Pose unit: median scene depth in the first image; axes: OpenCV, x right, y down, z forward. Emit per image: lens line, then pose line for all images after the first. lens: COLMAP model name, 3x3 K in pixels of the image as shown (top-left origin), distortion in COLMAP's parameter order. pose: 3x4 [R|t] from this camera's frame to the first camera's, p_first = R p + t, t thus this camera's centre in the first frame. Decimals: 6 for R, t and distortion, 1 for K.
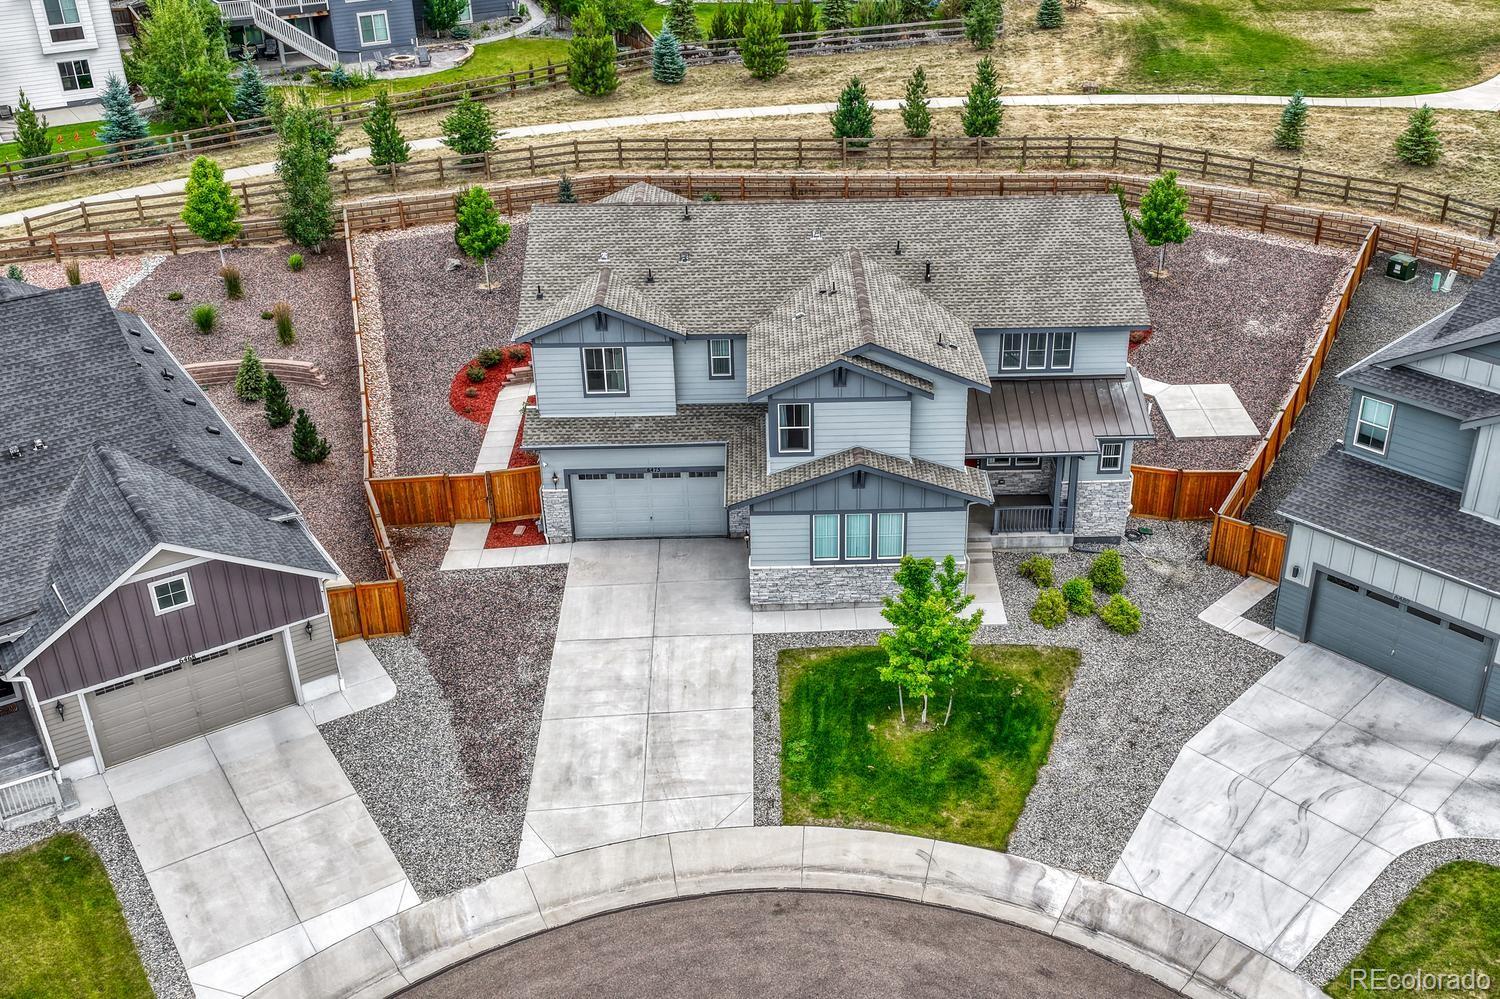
lens RADIAL K [[1515.2, 0, 775.5], [0, 1515.2, 476.7], [0, 0, 1]] dist [0.048947, -0.018544]
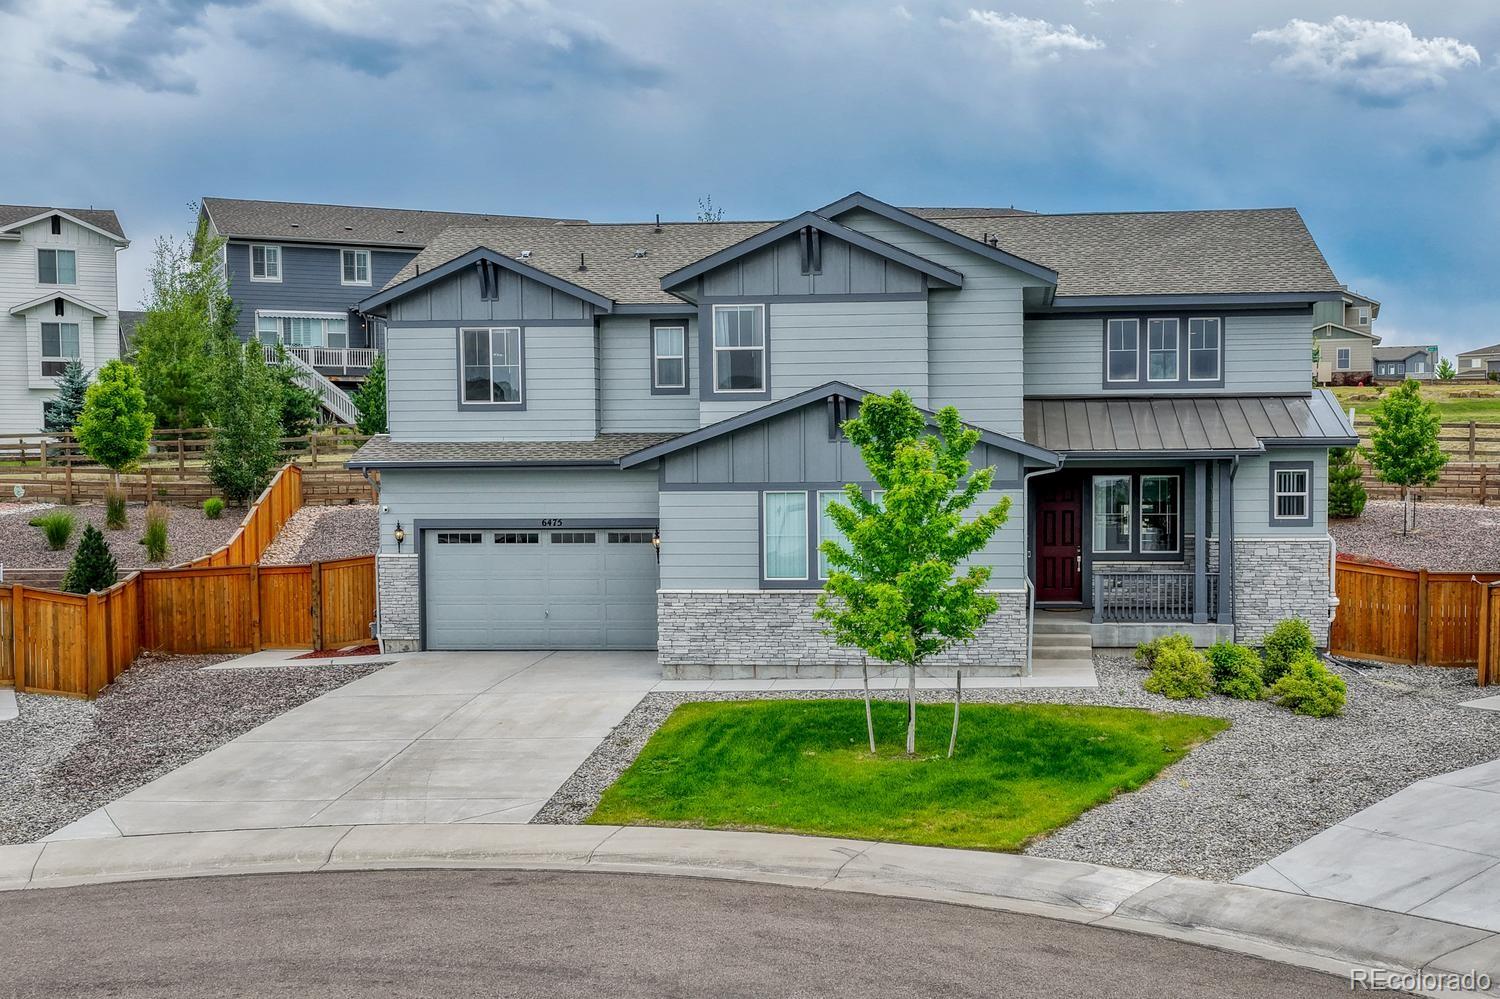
lens RADIAL K [[1765.9, 0, 798.8], [0, 1765.9, 547.7], [0, 0, 1]] dist [0.047050, -0.004393]
pose [[0.991101, 0.016466, -0.132092, 0.128497], [-0.070628, 0.906172, -0.416971, 0.328592], [0.112832, 0.422590, 0.899270, 0.380702]]
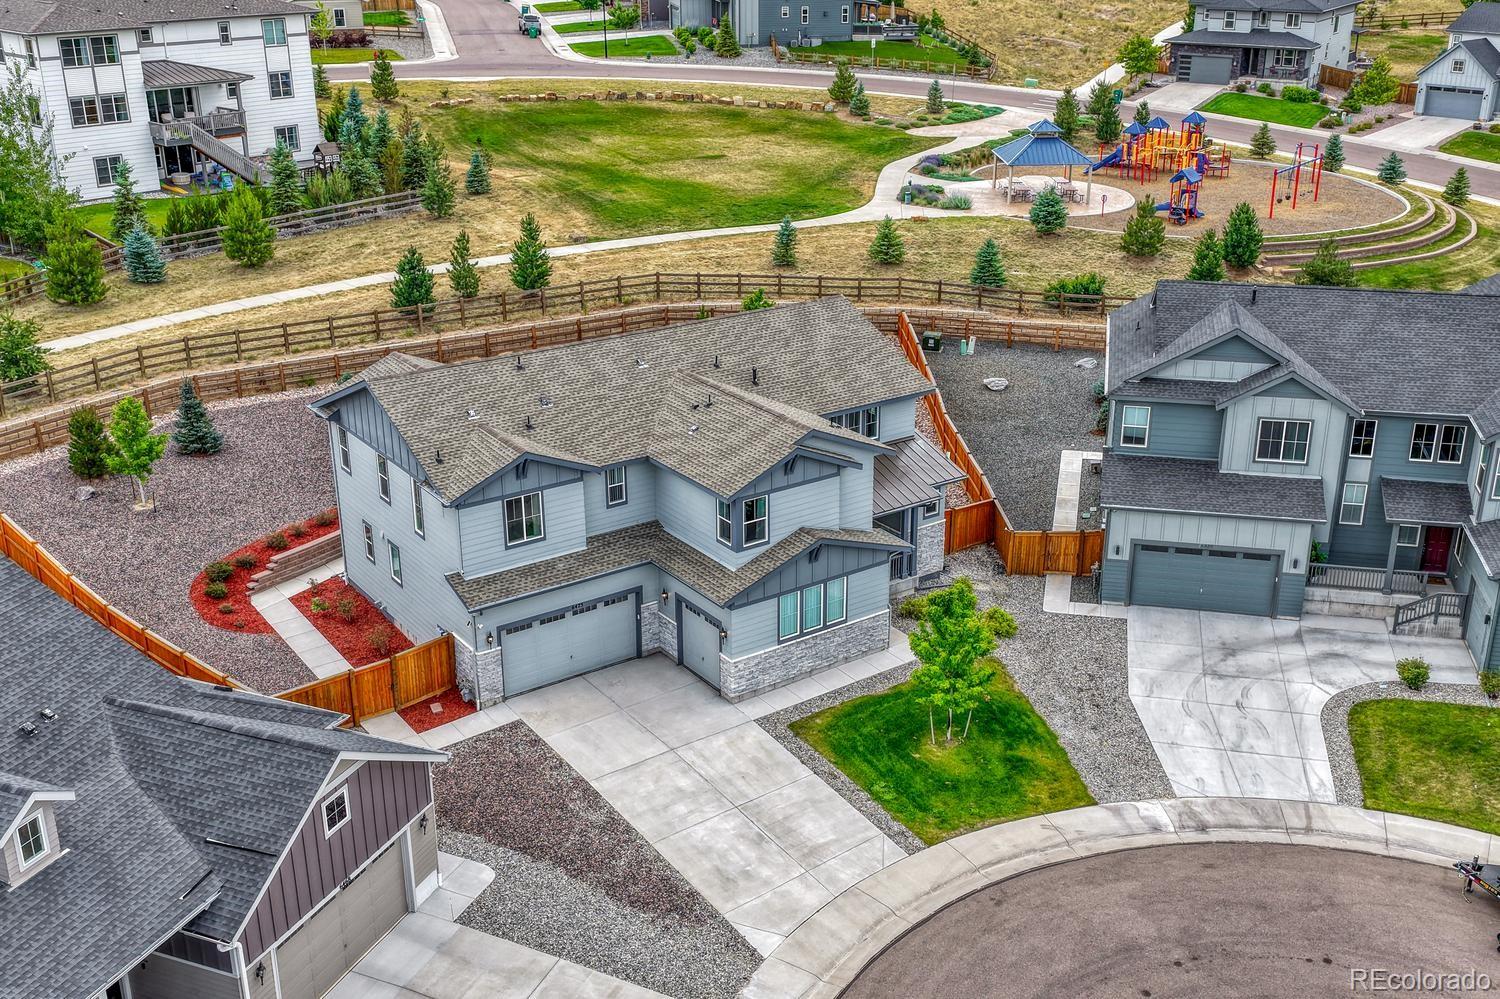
lens RADIAL K [[1565.2, 0, 750.0], [0, 1565.2, 499.5], [0, 0, 1]] dist [0.054496, -0.019750]
pose [[0.830902, -0.195281, 0.521026, -0.558598], [0.251181, 0.967191, -0.038064, -0.005032], [-0.496498, 0.162499, 0.852692, 0.036180]]
